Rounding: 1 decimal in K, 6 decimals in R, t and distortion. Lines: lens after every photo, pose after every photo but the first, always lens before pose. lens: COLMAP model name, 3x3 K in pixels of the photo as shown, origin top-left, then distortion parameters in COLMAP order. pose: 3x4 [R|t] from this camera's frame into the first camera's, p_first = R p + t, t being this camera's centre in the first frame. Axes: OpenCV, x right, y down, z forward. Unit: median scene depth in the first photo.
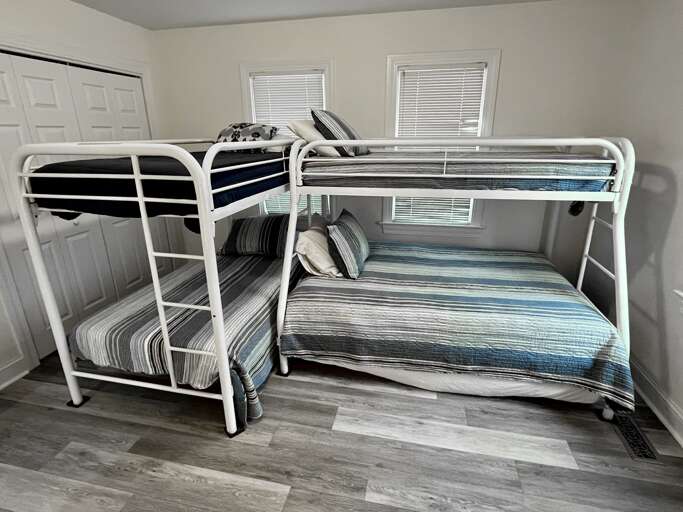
lens RADIAL K [[365.4, 0, 340.7], [0, 365.4, 254.6], [0, 0, 1]] dist [-0.003106, -0.000101]
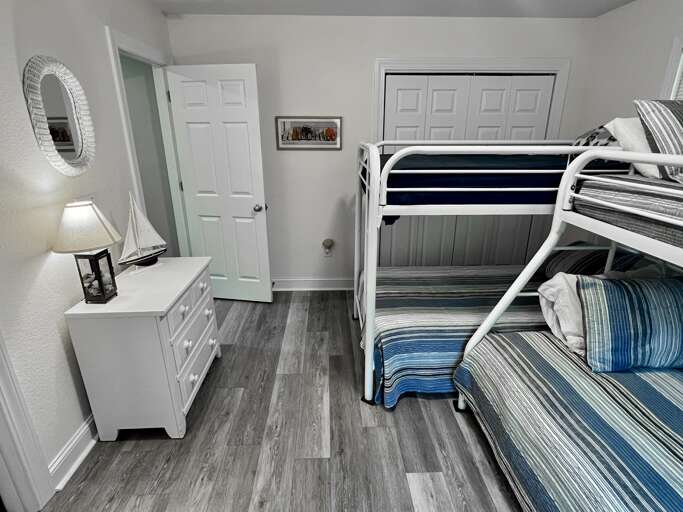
lens RADIAL K [[365.4, 0, 336.5], [0, 365.4, 254.0], [0, 0, 1]] dist [-0.003106, -0.000101]
pose [[0.242359, 0.319948, -0.915912, 0.555366], [-0.306503, 0.920958, 0.240607, -0.167383], [0.920499, 0.222417, 0.321267, 0.425324]]
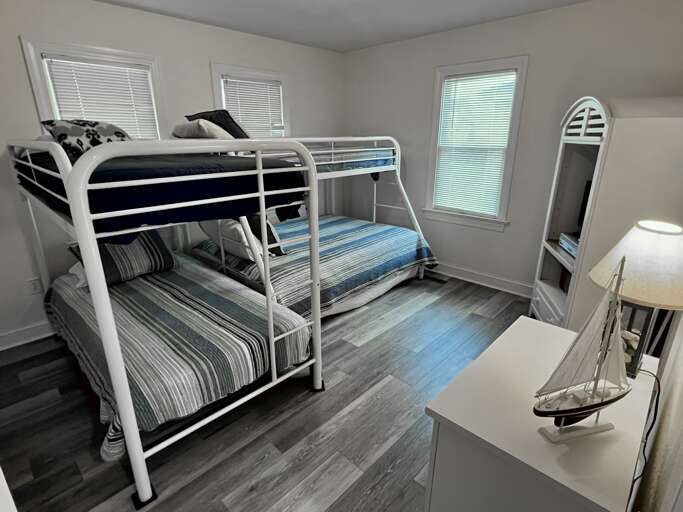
lens RADIAL K [[365.4, 0, 339.9], [0, 365.4, 257.2], [0, 0, 1]] dist [-0.003106, -0.000101]
pose [[0.523524, -0.266558, 0.809240, -1.046345], [0.270730, 0.952619, 0.138642, -0.052336], [-0.807854, 0.146503, 0.570885, 0.212202]]
